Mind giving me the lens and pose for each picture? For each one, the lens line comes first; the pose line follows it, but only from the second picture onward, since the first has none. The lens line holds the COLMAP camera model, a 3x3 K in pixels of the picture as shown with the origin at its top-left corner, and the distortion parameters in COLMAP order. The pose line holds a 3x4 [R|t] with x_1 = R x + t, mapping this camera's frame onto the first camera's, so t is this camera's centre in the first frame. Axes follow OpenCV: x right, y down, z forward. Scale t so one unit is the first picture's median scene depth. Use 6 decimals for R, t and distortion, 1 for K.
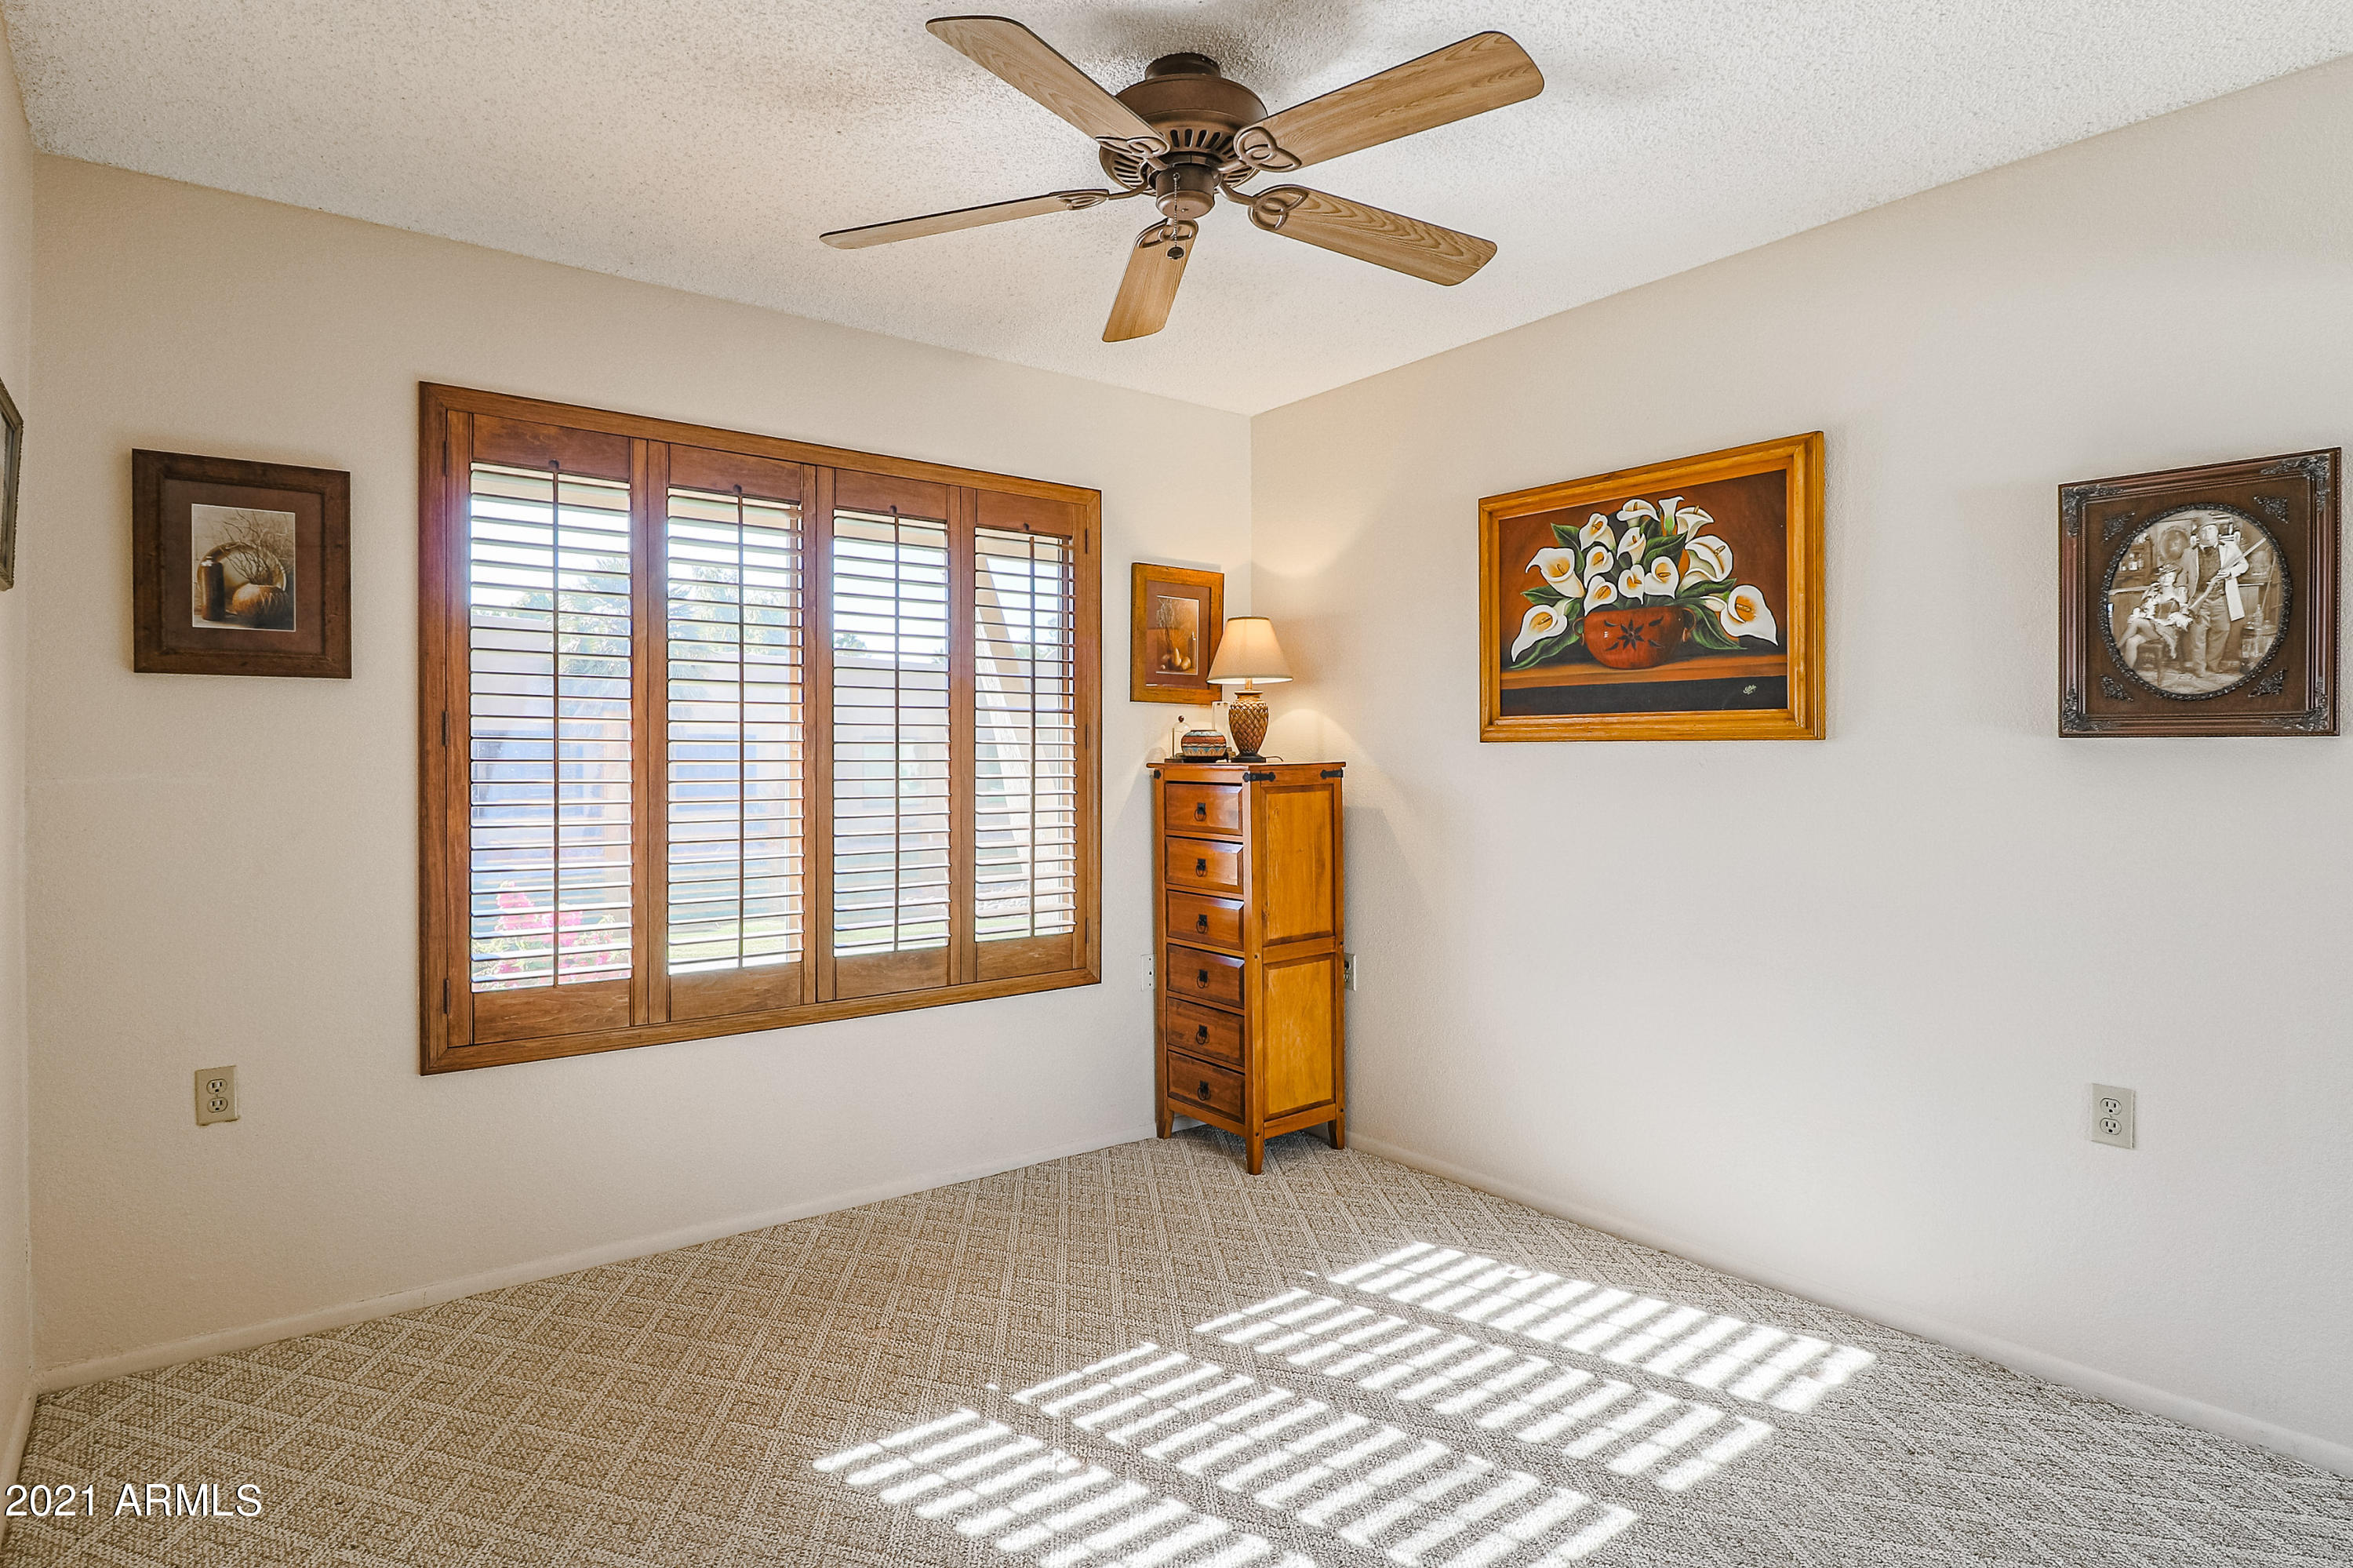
lens RADIAL K [[1239.3, 0, 1161.2], [0, 1239.3, 770.1], [0, 0, 1]] dist [0.010398, -0.019835]
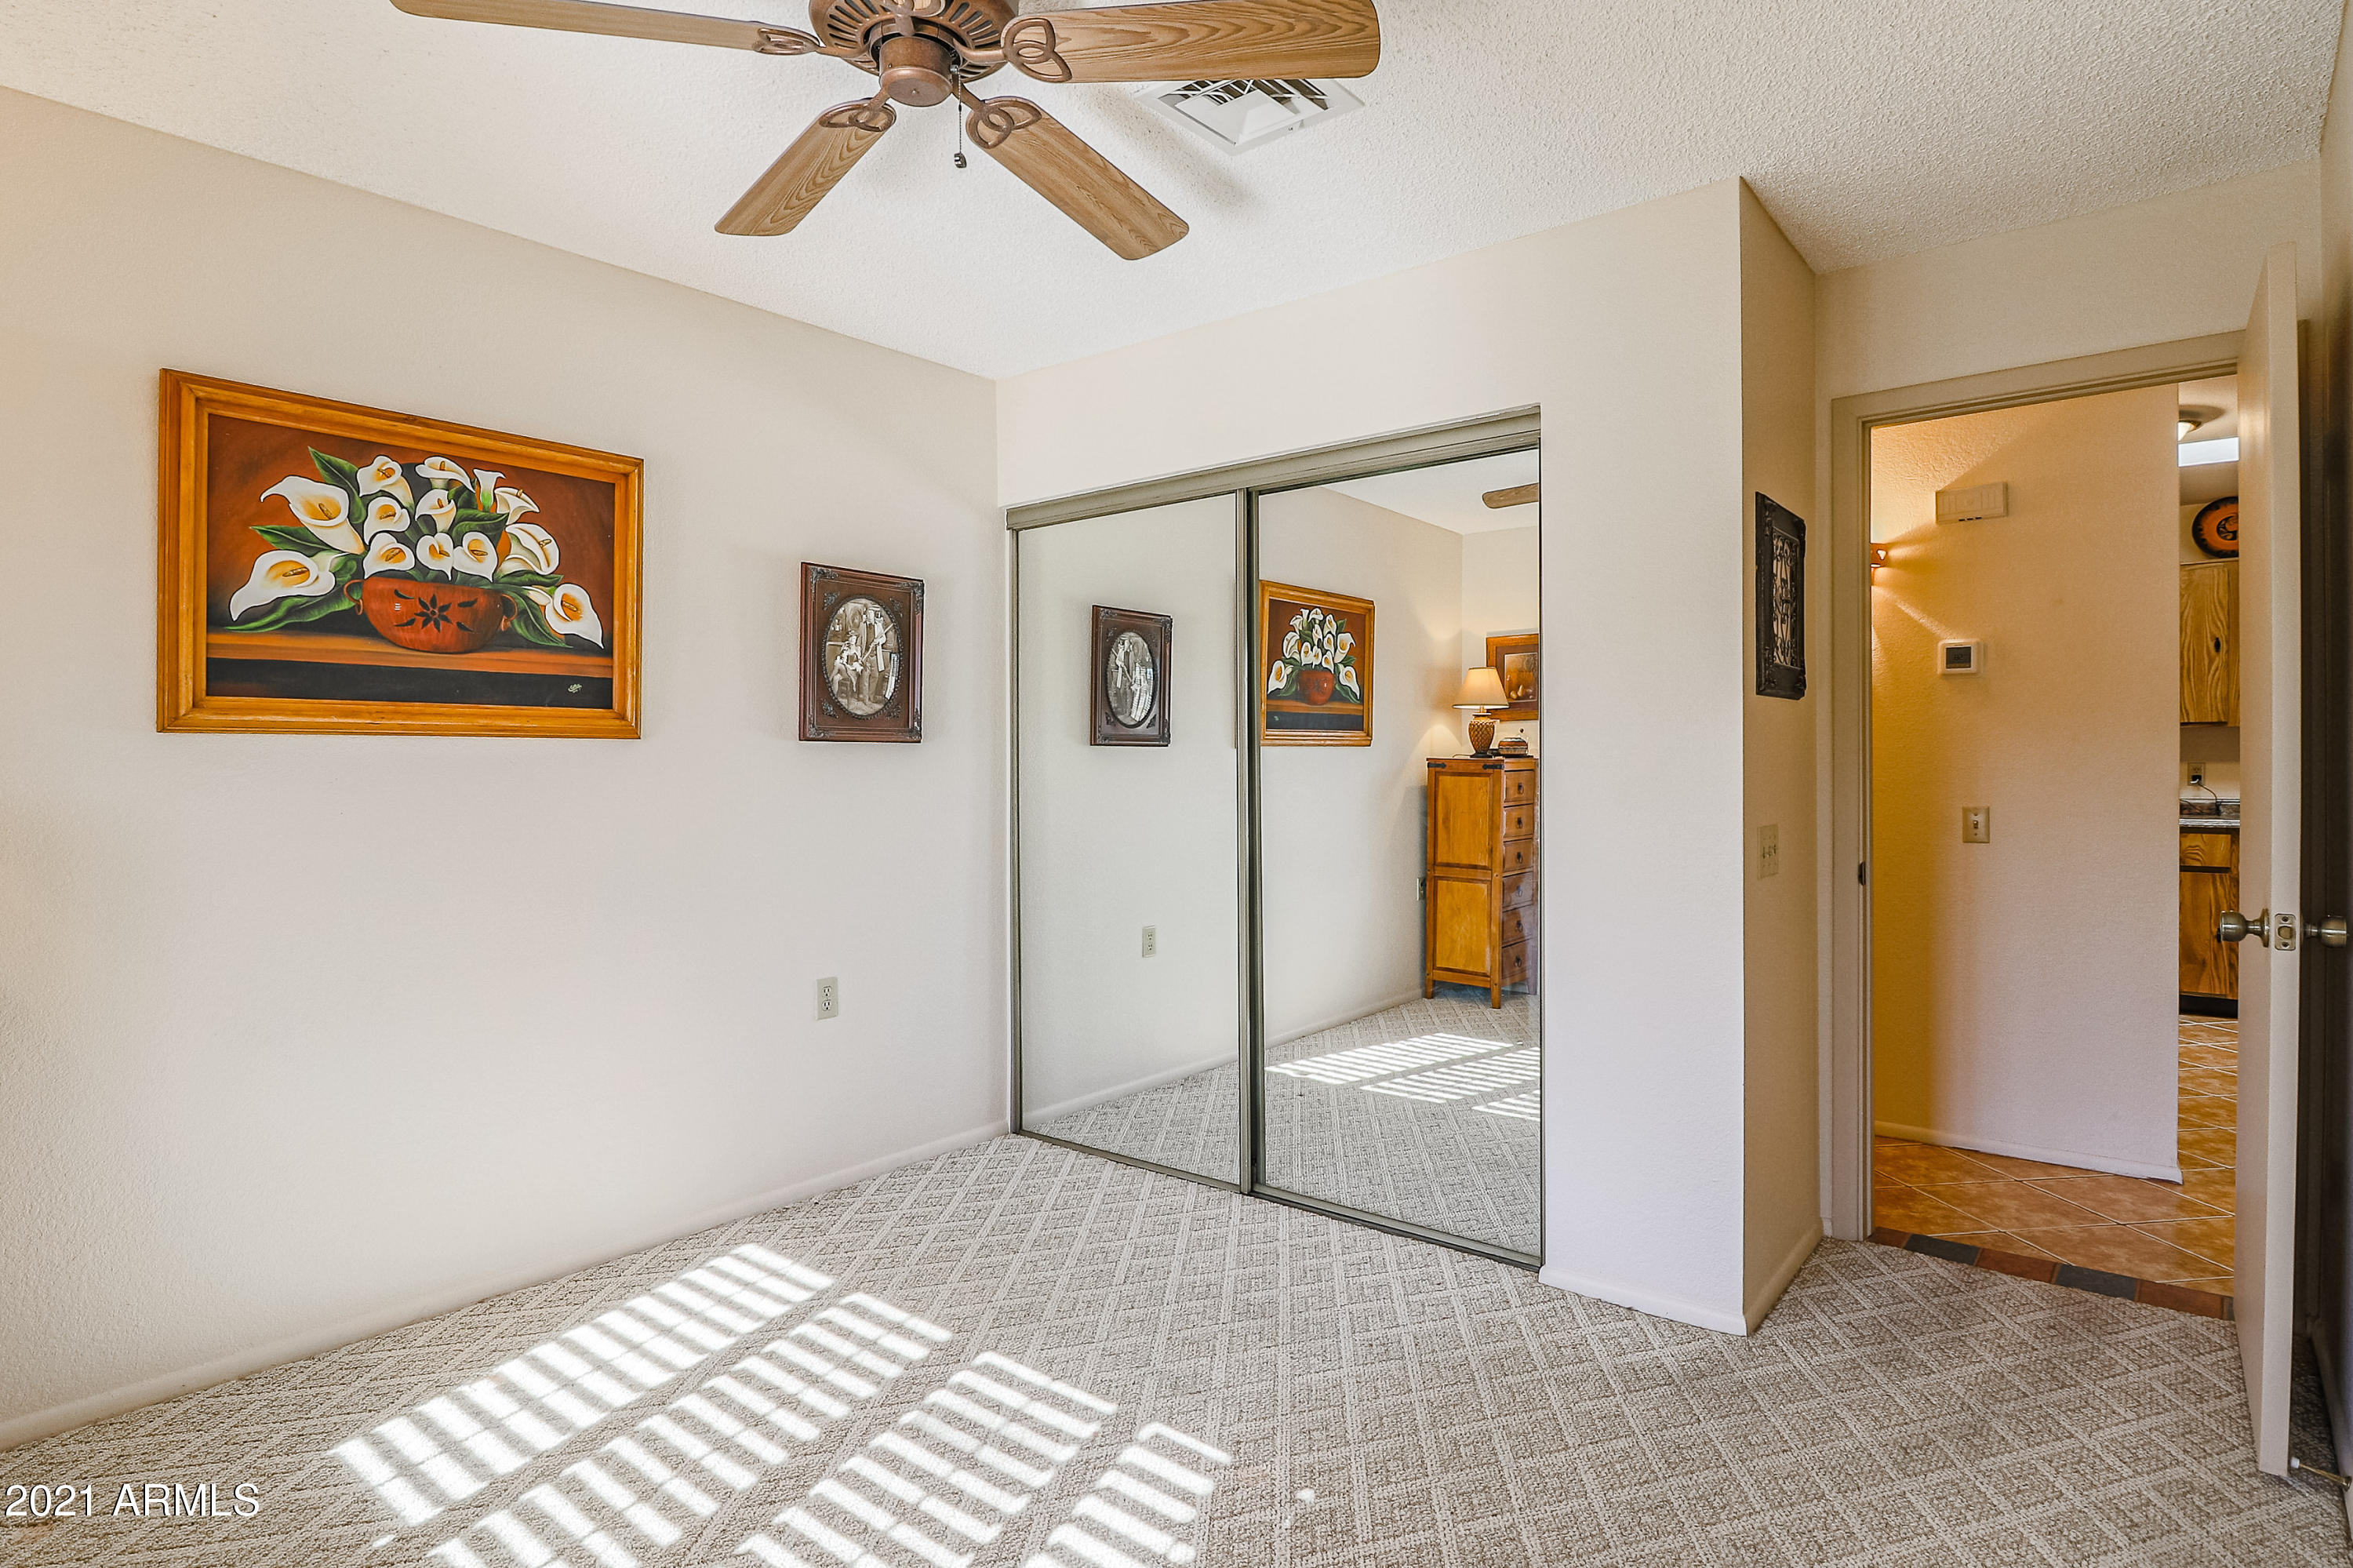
lens RADIAL K [[1239.3, 0, 1161.2], [0, 1239.3, 770.1], [0, 0, 1]] dist [0.010398, -0.019835]
pose [[-0.208832, -0.011461, 0.977884, -0.604204], [0.010571, 0.999846, 0.013976, -0.007298], [-0.977894, 0.013256, -0.208679, 0.733344]]
